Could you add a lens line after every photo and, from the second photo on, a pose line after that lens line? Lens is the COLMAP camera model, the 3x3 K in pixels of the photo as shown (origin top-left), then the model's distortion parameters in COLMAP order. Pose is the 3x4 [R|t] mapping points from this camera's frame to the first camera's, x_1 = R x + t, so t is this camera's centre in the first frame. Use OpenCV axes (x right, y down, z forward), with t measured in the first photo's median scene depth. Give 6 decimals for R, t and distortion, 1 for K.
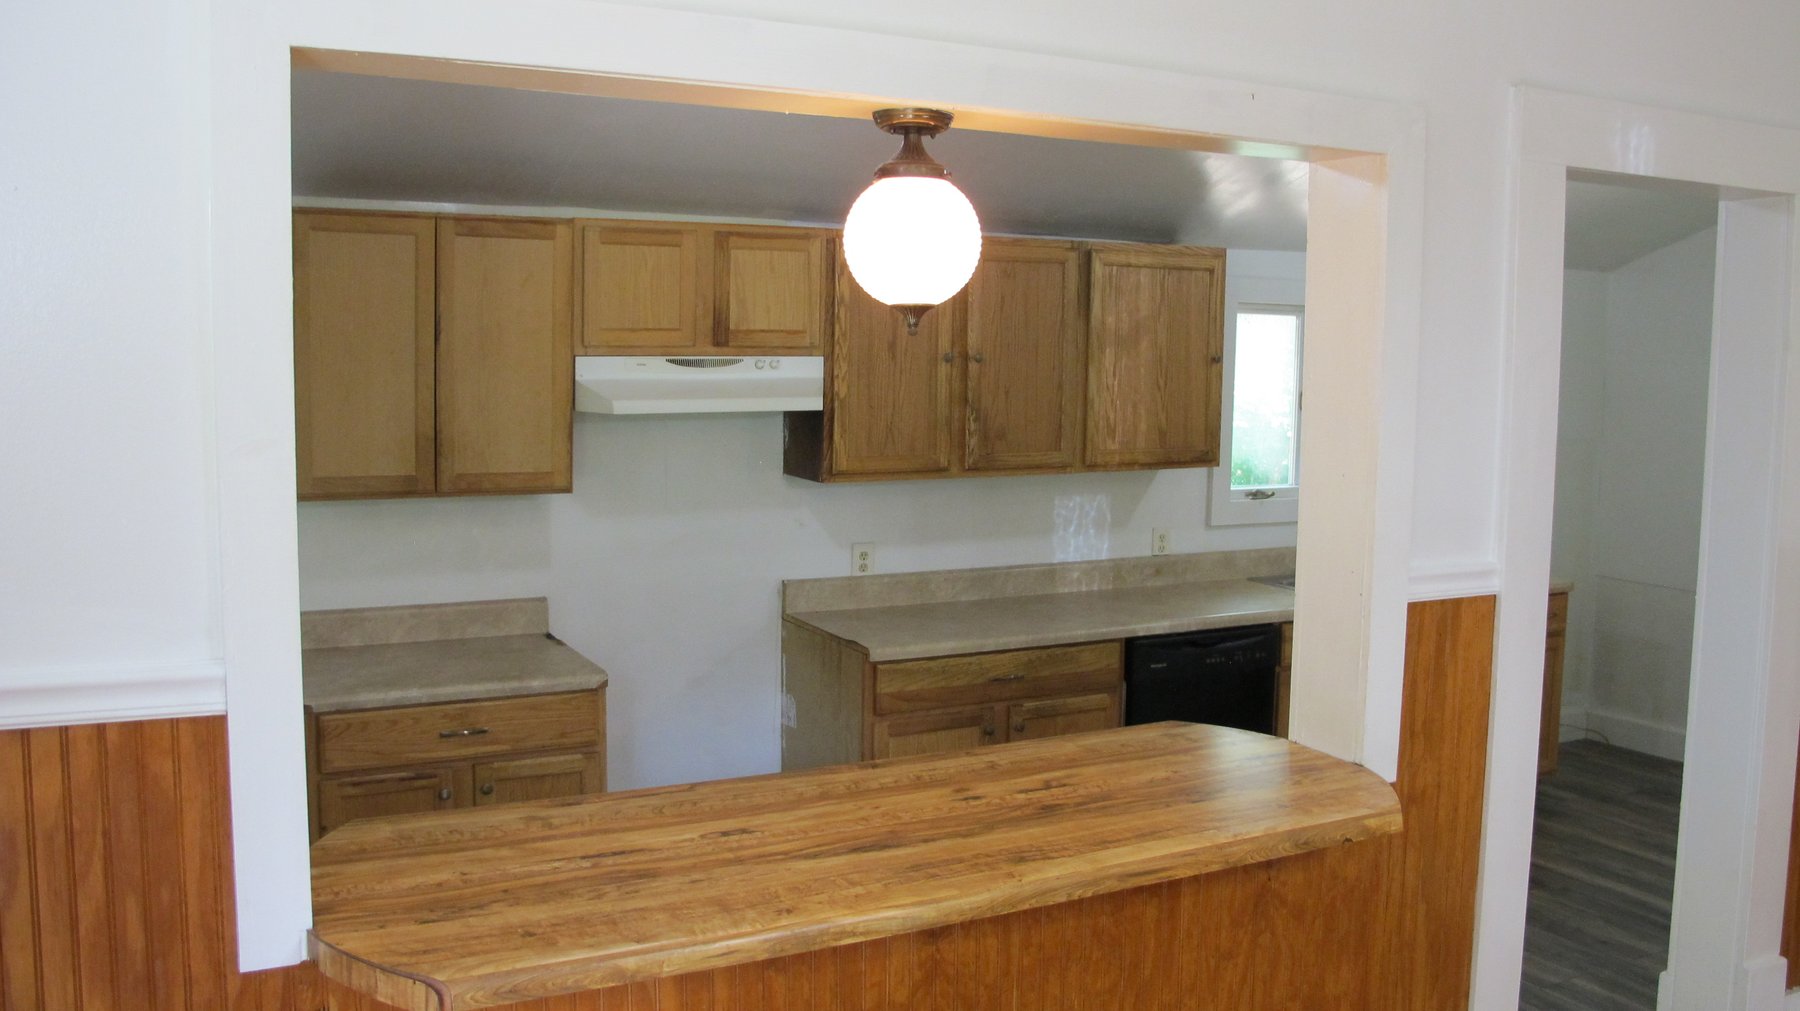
lens RADIAL K [[1509.2, 0, 918.6], [0, 1509.2, 479.7], [0, 0, 1]] dist [-0.151512, 0.121582]
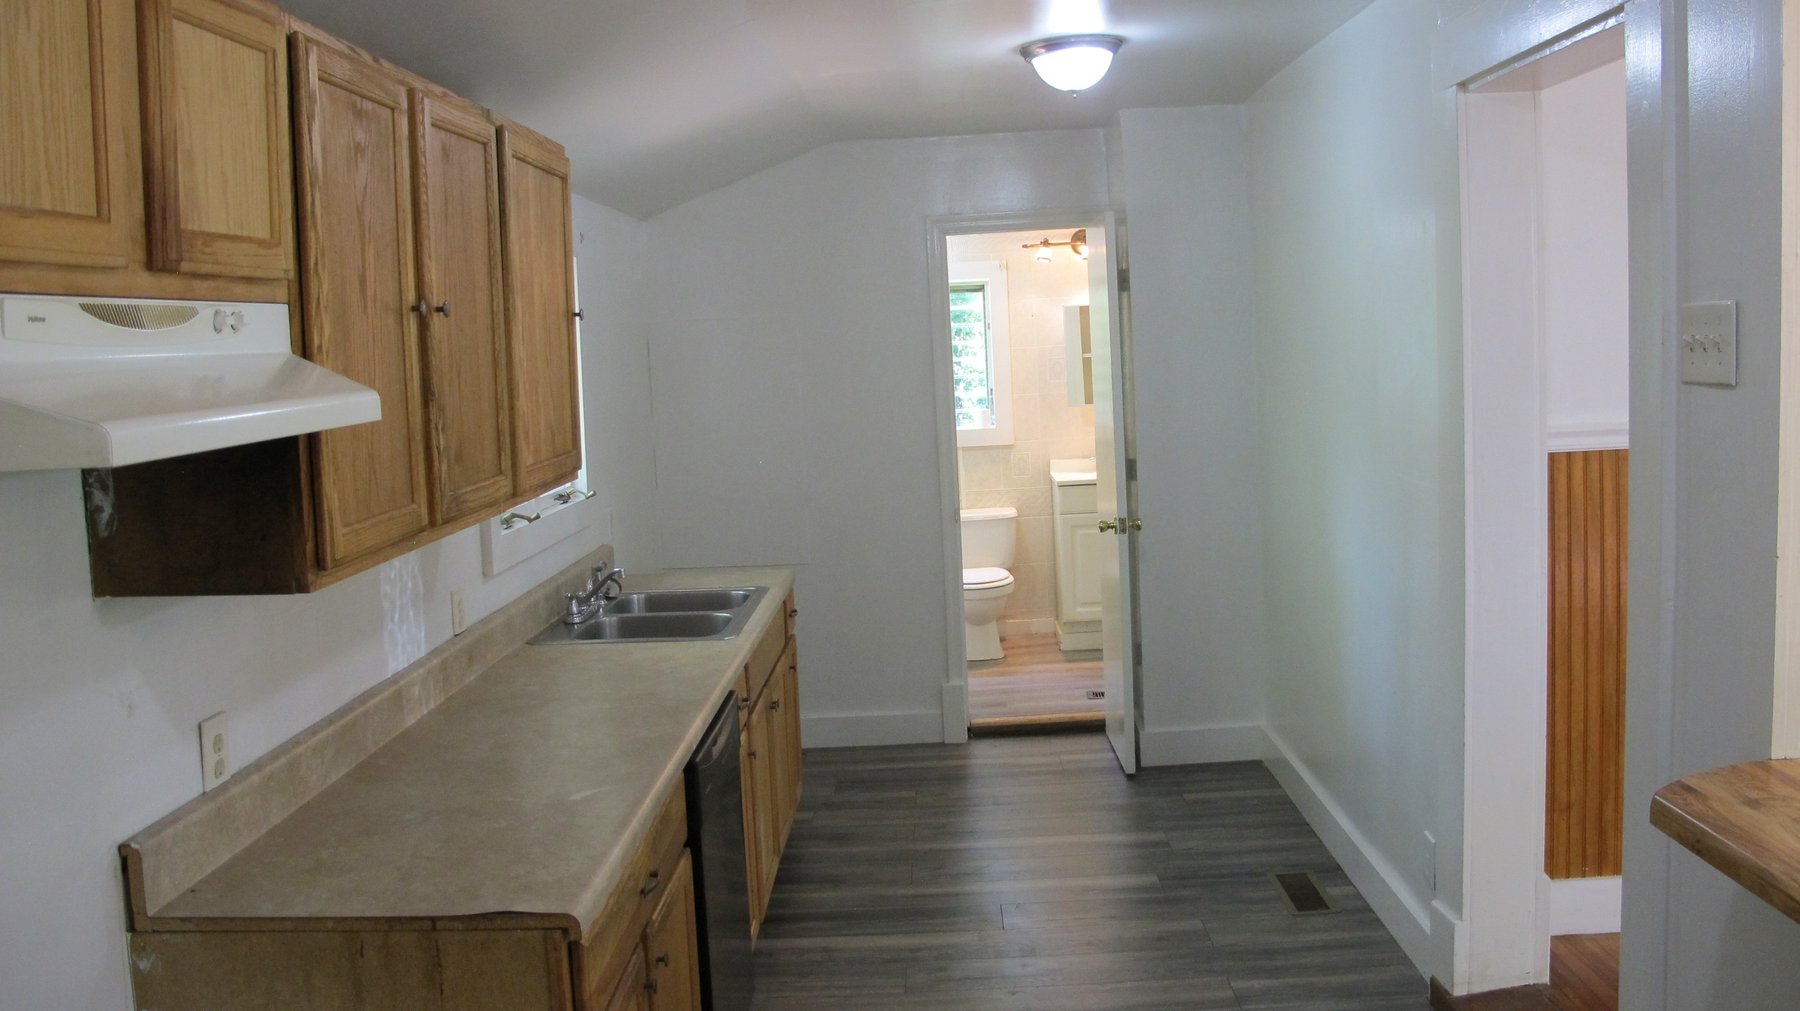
lens RADIAL K [[1509.2, 0, 918.6], [0, 1509.2, 479.7], [0, 0, 1]] dist [-0.151512, 0.121582]
pose [[0.486249, -0.115441, 0.866161, -0.381155], [0.123327, 0.990379, 0.062764, -0.039224], [-0.865074, 0.076302, 0.495808, 0.698803]]
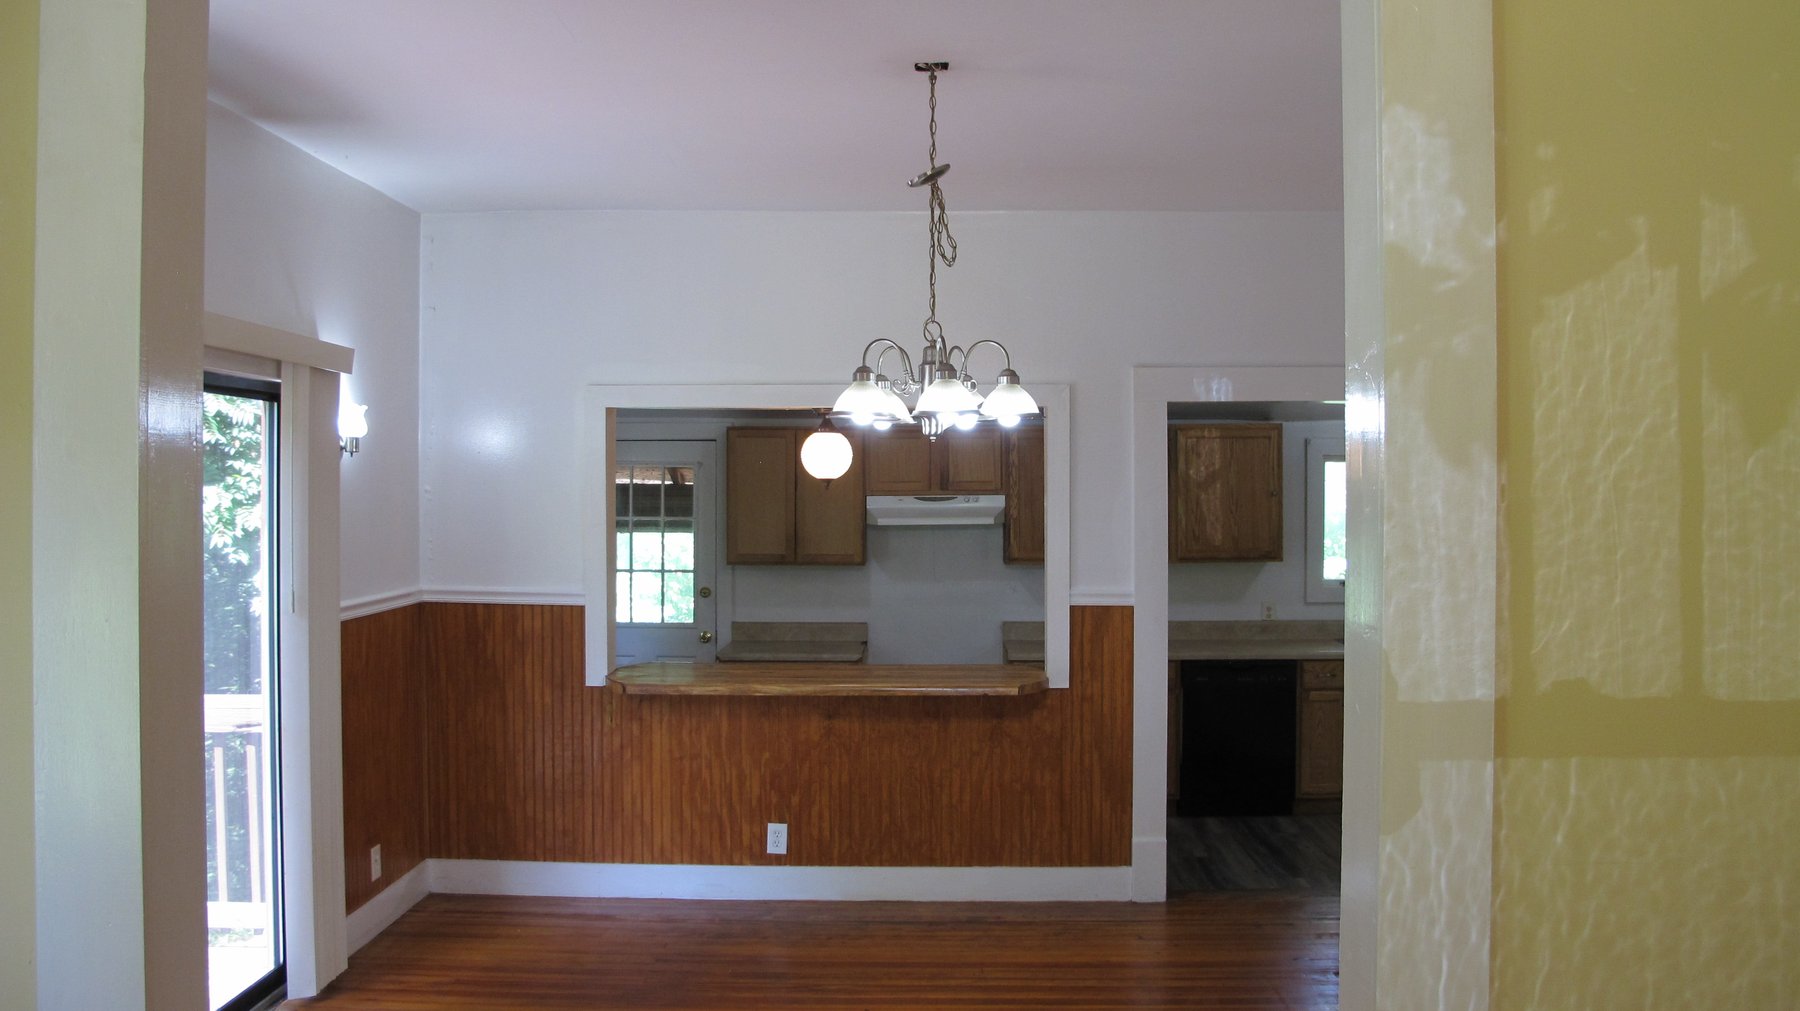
lens RADIAL K [[1509.2, 0, 918.6], [0, 1509.2, 479.7], [0, 0, 1]] dist [-0.151512, 0.121582]
pose [[0.874135, -0.014468, -0.485468, 0.804012], [-0.028733, 0.996265, -0.081427, 0.056364], [0.484833, 0.085127, 0.870454, -0.706166]]
